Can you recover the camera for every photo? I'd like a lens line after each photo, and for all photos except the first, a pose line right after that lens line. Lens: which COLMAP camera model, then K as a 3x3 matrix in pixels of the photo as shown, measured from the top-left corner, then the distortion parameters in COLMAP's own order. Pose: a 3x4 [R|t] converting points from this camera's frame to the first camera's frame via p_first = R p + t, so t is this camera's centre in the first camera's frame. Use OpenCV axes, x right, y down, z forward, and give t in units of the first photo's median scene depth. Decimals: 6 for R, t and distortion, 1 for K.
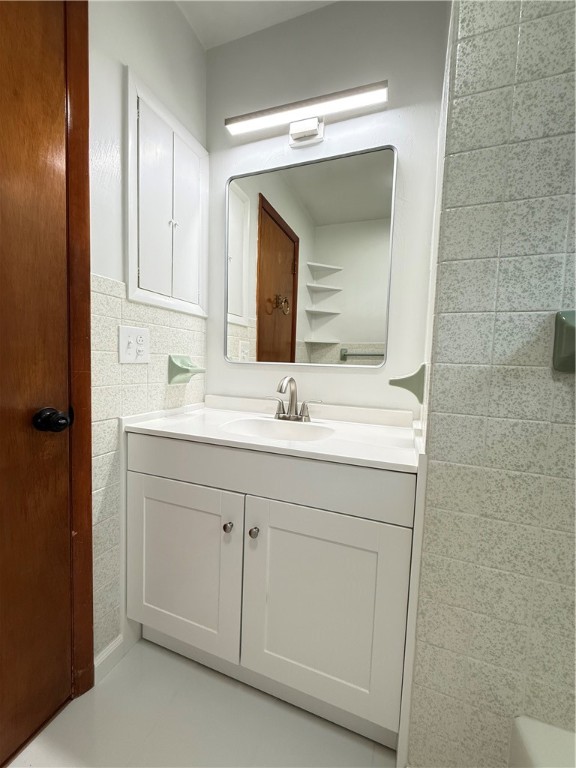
lens RADIAL K [[306.8, 0, 286.3], [0, 306.8, 382.9], [0, 0, 1]] dist [-0.000421, 0.000045]
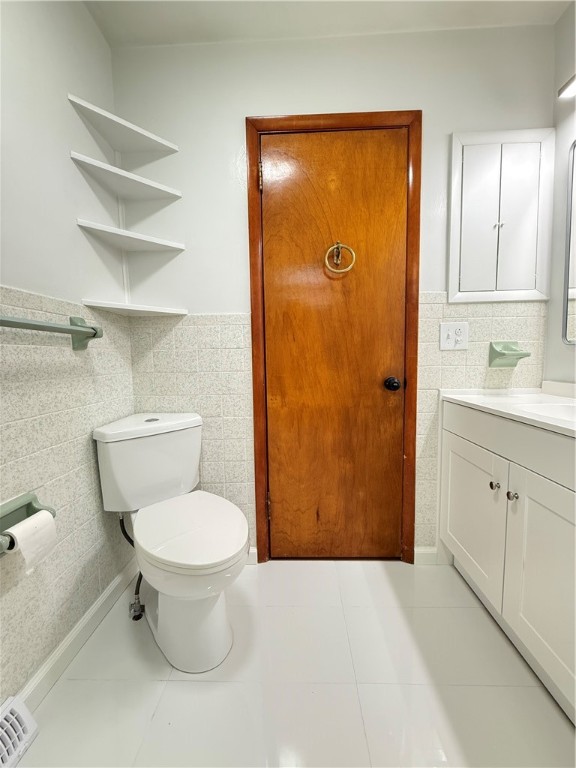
lens RADIAL K [[306.8, 0, 288.4], [0, 306.8, 382.4], [0, 0, 1]] dist [-0.000421, 0.000045]
pose [[0.320162, 0.033324, -0.946776, 0.495172], [-0.039940, 0.998967, 0.021655, 0.070041], [0.946520, 0.030881, 0.321163, -0.085670]]
